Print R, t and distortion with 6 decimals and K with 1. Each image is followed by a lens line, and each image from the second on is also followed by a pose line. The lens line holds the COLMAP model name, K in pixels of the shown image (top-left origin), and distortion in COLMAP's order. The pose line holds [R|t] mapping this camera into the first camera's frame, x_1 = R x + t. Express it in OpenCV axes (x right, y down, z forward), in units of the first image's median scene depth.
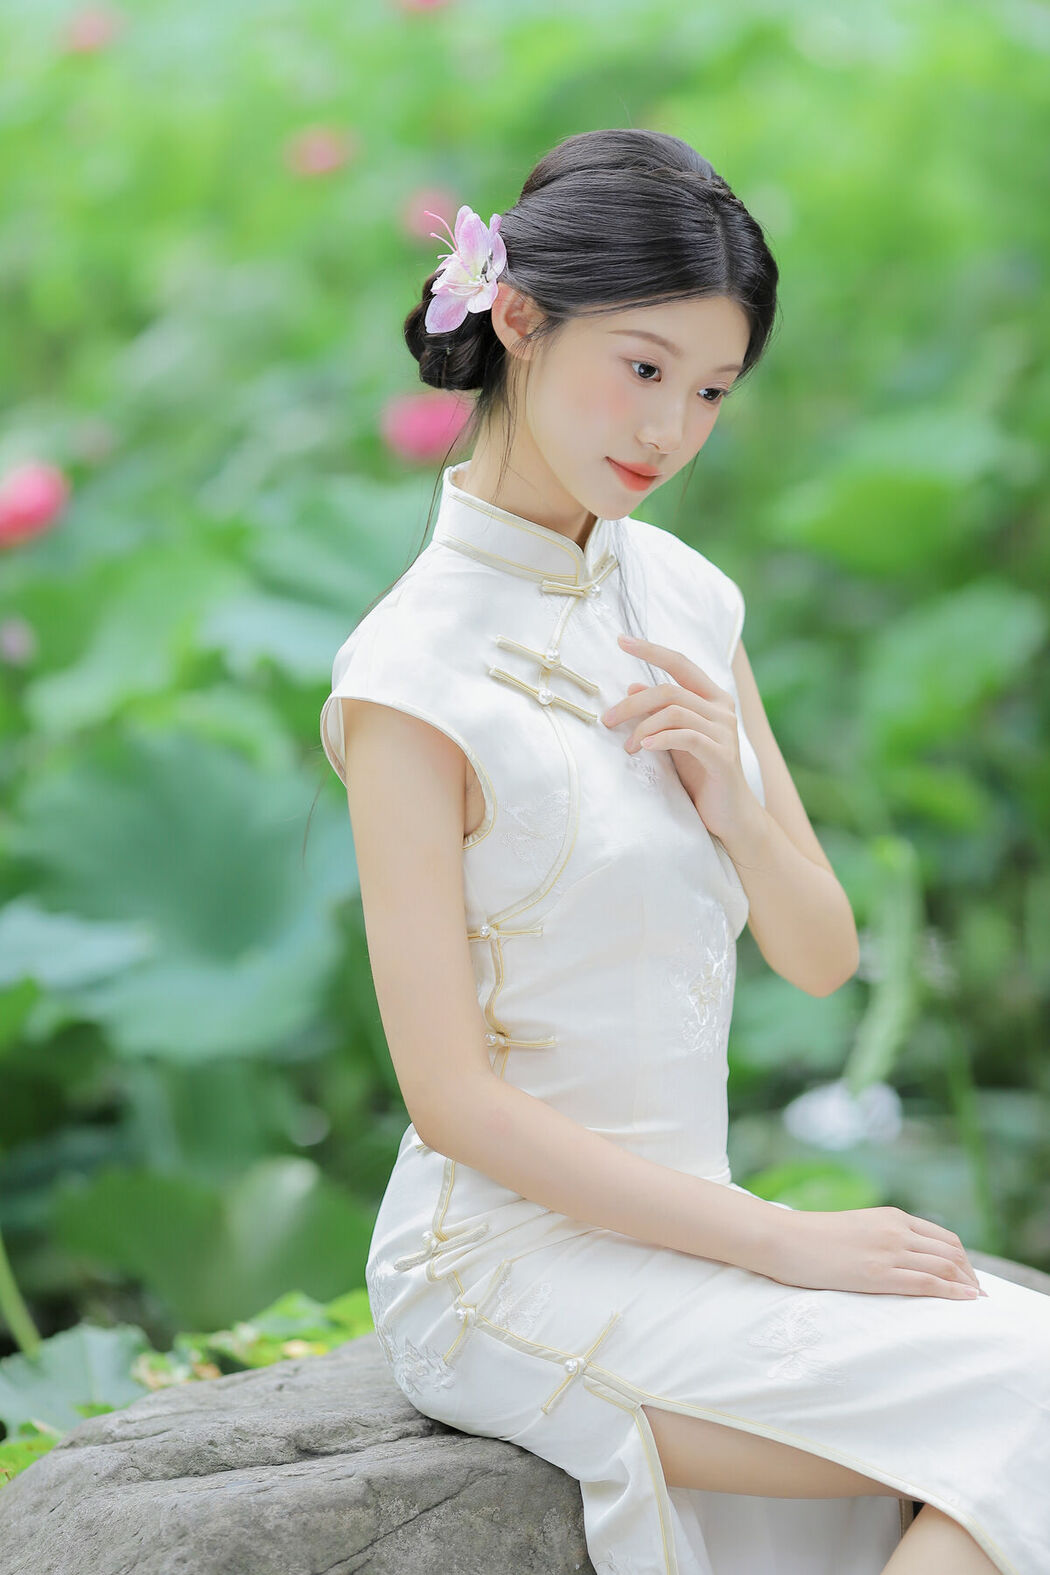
lens RADIAL K [[6249.6, 0, 525.0], [0, 6249.6, 787.5], [0, 0, 1]] dist [0.461116, -1.672671]
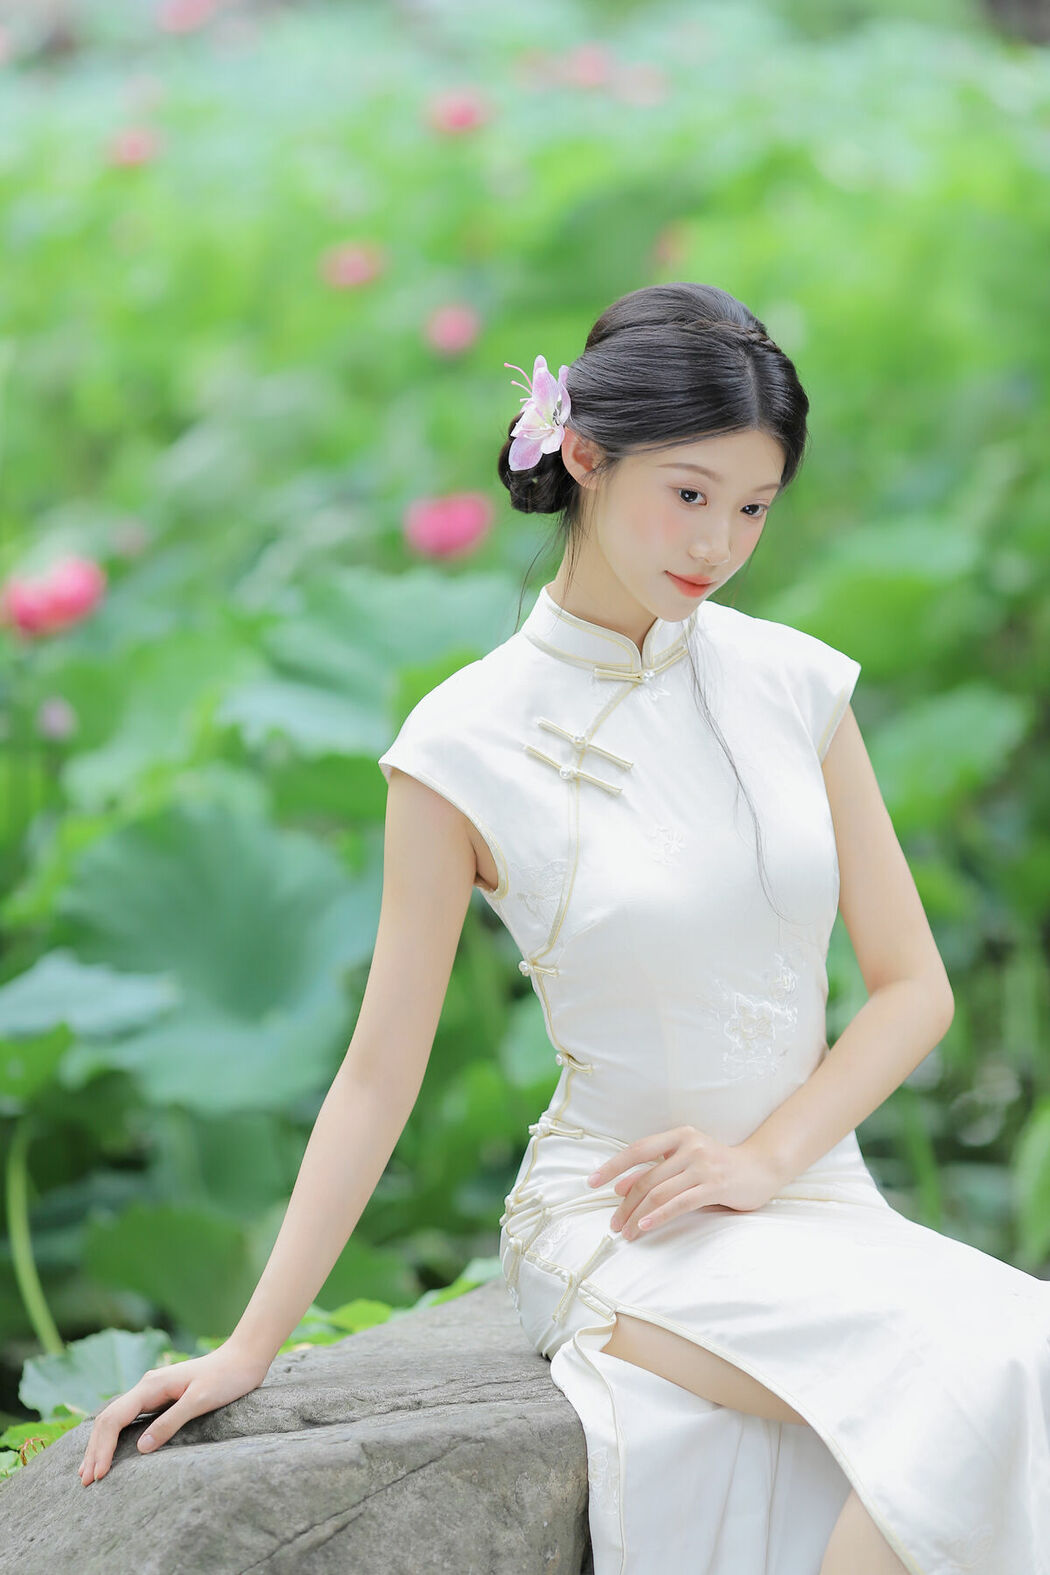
lens RADIAL K [[6249.6, 0, 525.0], [0, 6249.6, 787.5], [0, 0, 1]] dist [0.461116, -1.672671]
pose [[0.999871, 0.015297, -0.004916, 0.008018], [-0.015382, 0.999727, -0.017601, 0.011032], [0.004645, 0.017675, 0.999833, -0.132436]]
